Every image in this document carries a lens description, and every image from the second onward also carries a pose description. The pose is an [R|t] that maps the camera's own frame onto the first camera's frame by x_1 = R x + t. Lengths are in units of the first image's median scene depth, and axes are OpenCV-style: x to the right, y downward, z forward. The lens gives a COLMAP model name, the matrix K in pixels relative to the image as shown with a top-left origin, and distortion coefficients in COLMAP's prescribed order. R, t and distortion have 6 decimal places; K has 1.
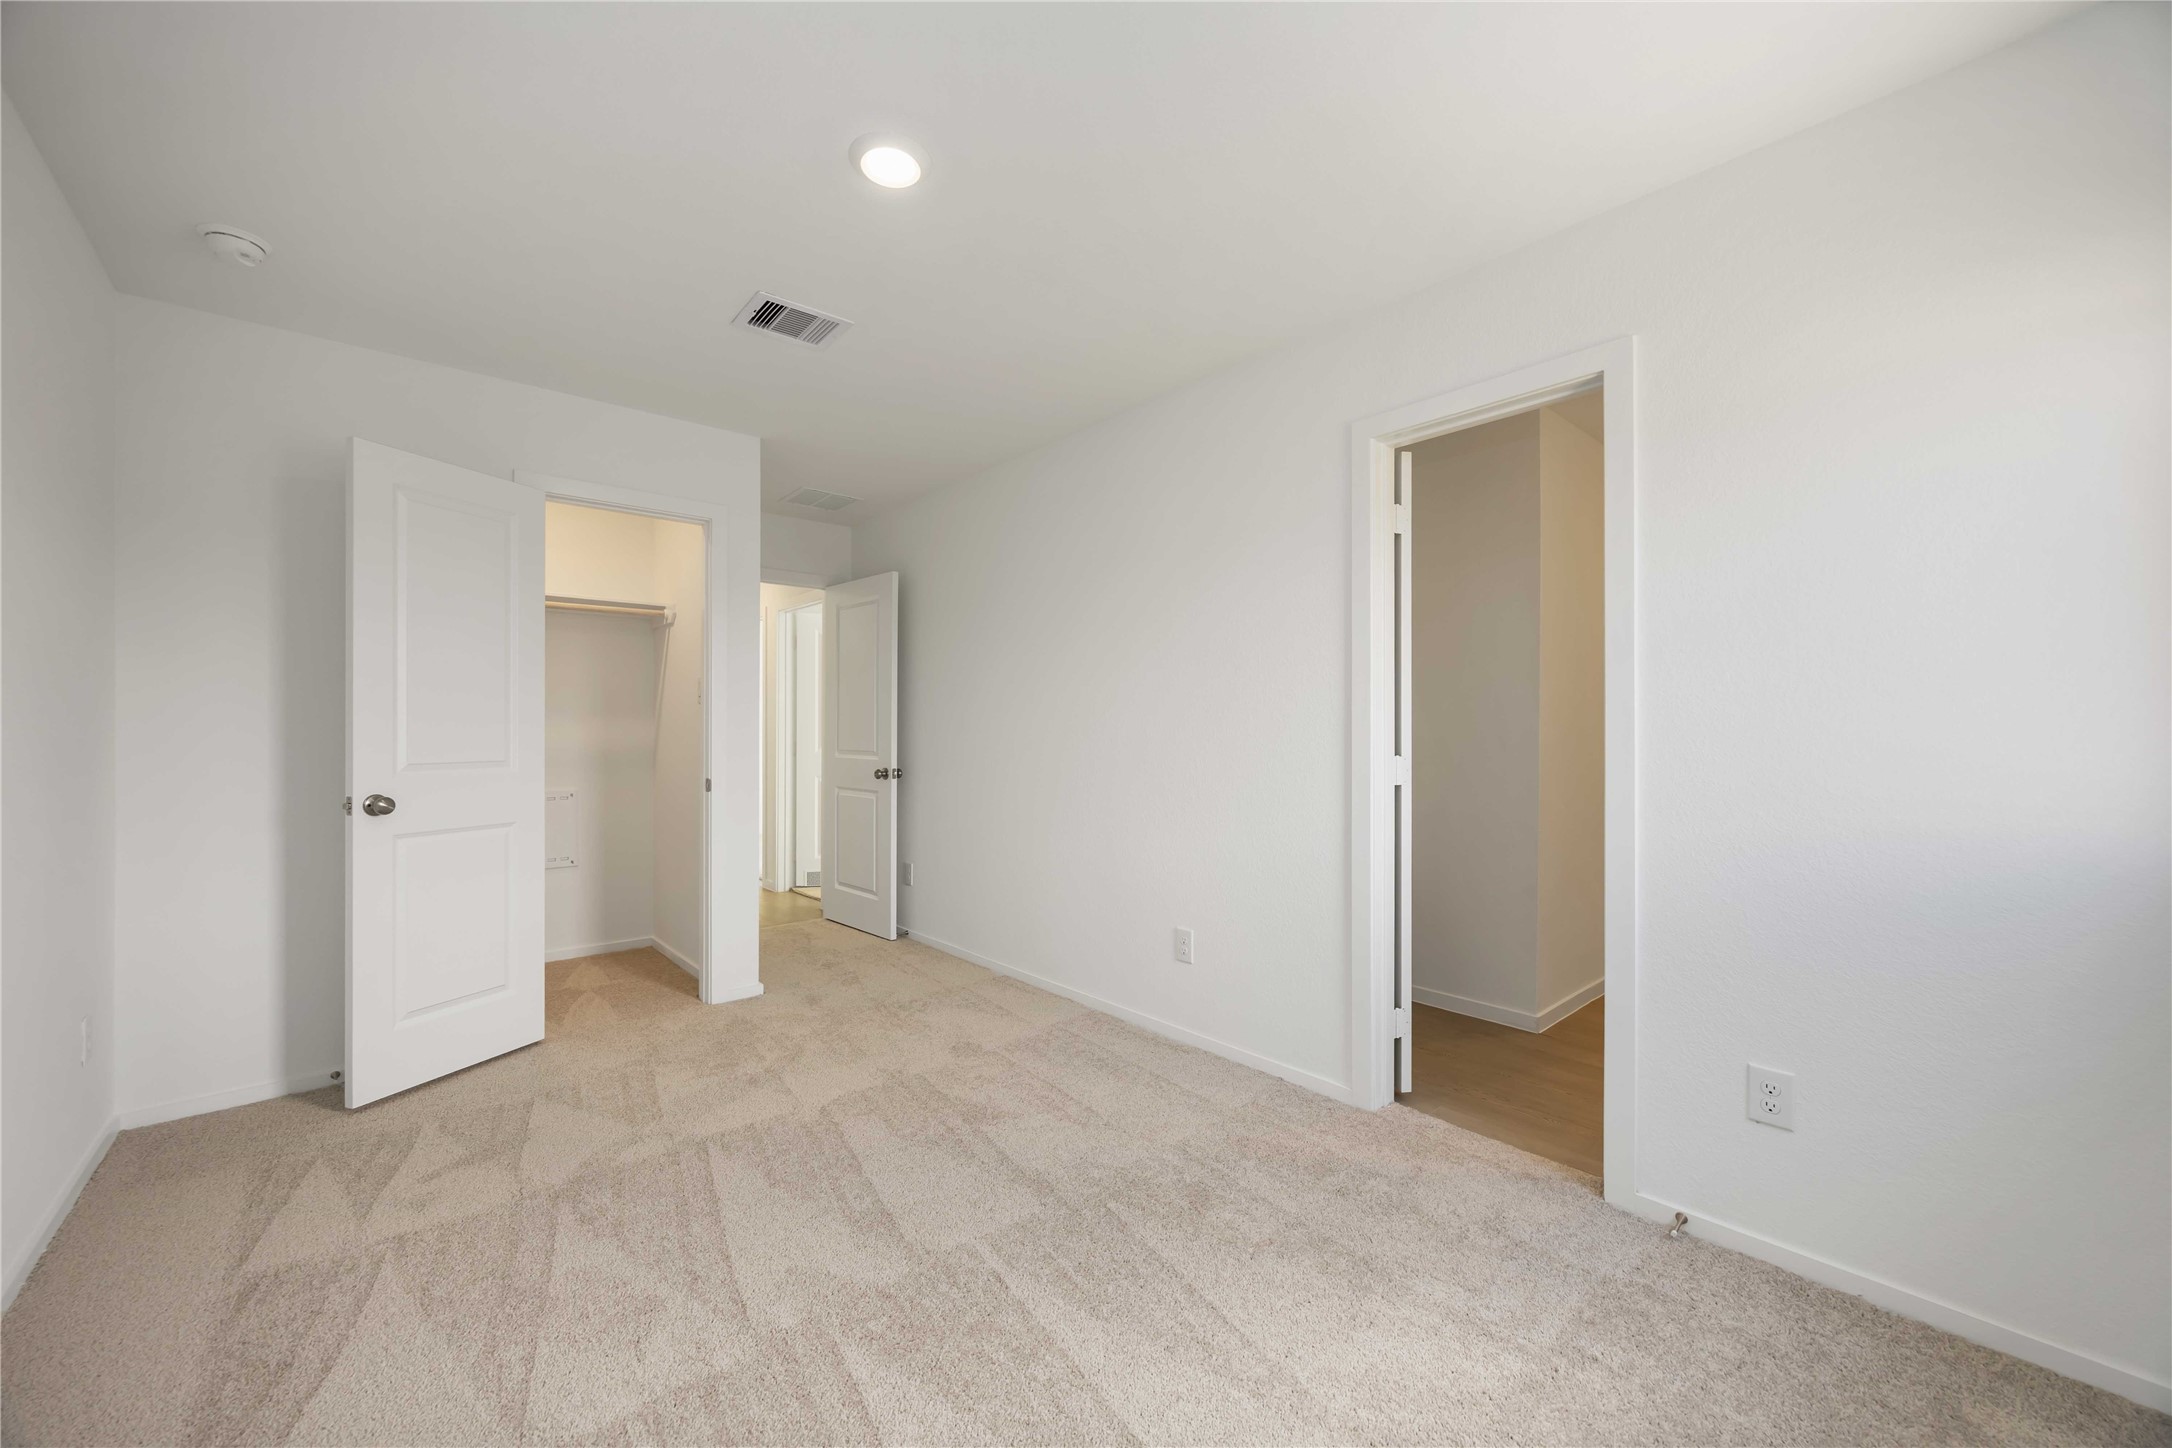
lens RADIAL K [[837.0, 0, 1085.5], [0, 837.0, 733.2], [0, 0, 1]] dist [-0.002763, 0.000575]
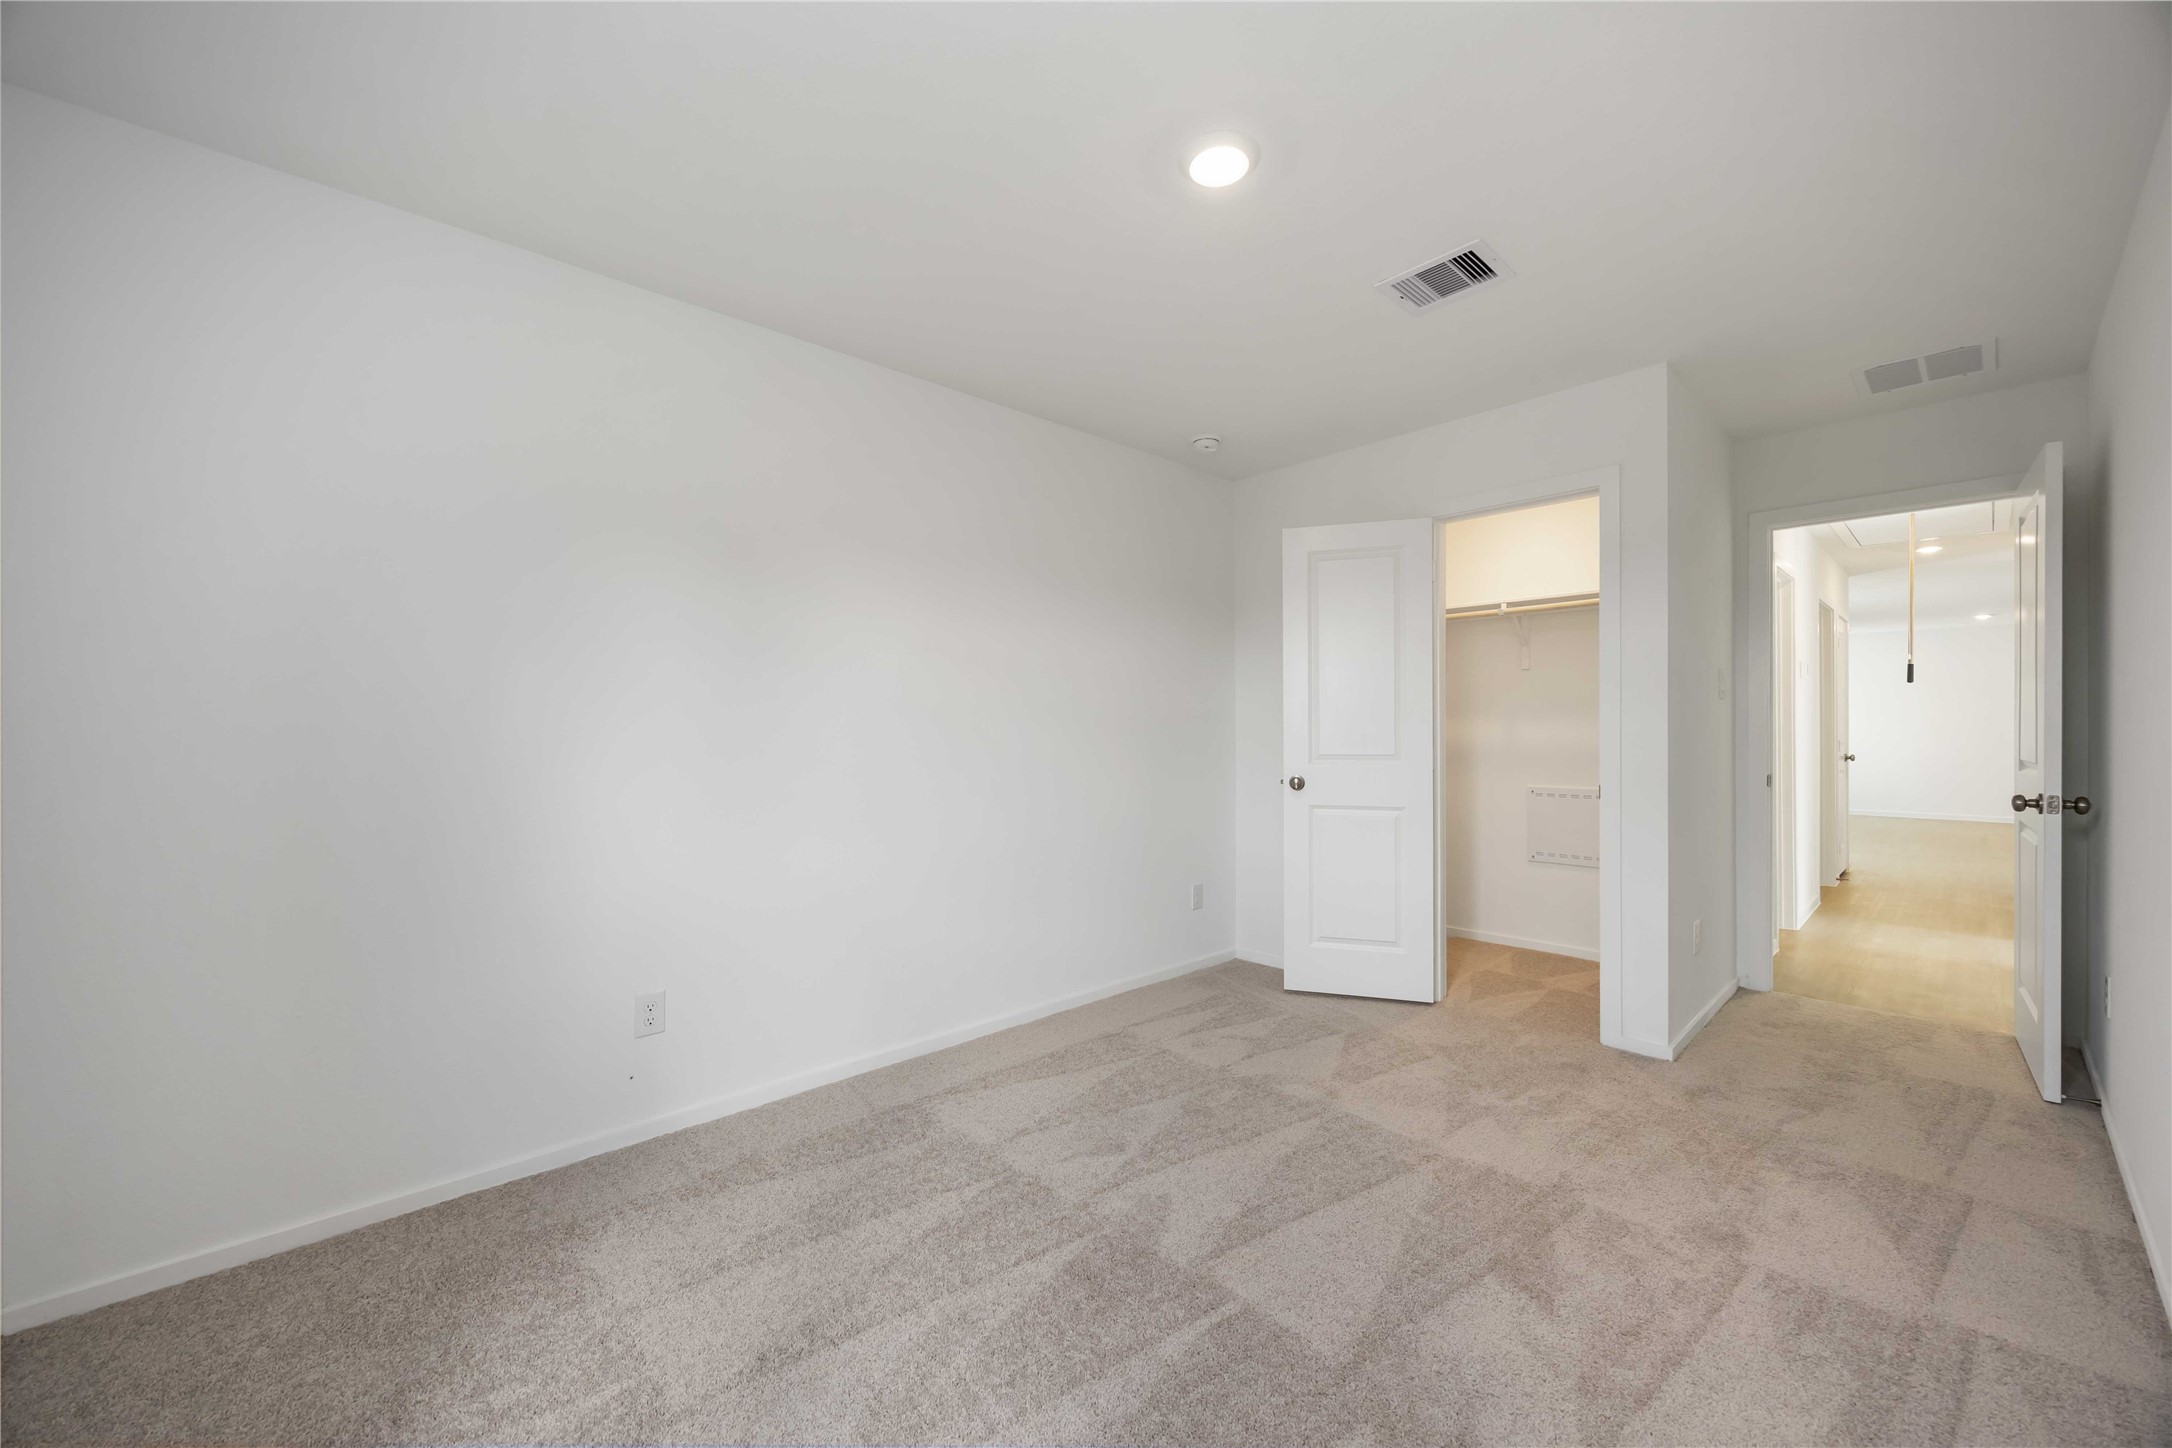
lens RADIAL K [[837.0, 0, 1086.9], [0, 837.0, 724.0], [0, 0, 1]] dist [-0.002763, 0.000575]
pose [[0.015687, -0.008881, -0.999838, 0.530291], [0.000183, 0.999961, -0.008879, -0.001349], [0.999877, -0.000043, 0.015688, 0.571872]]
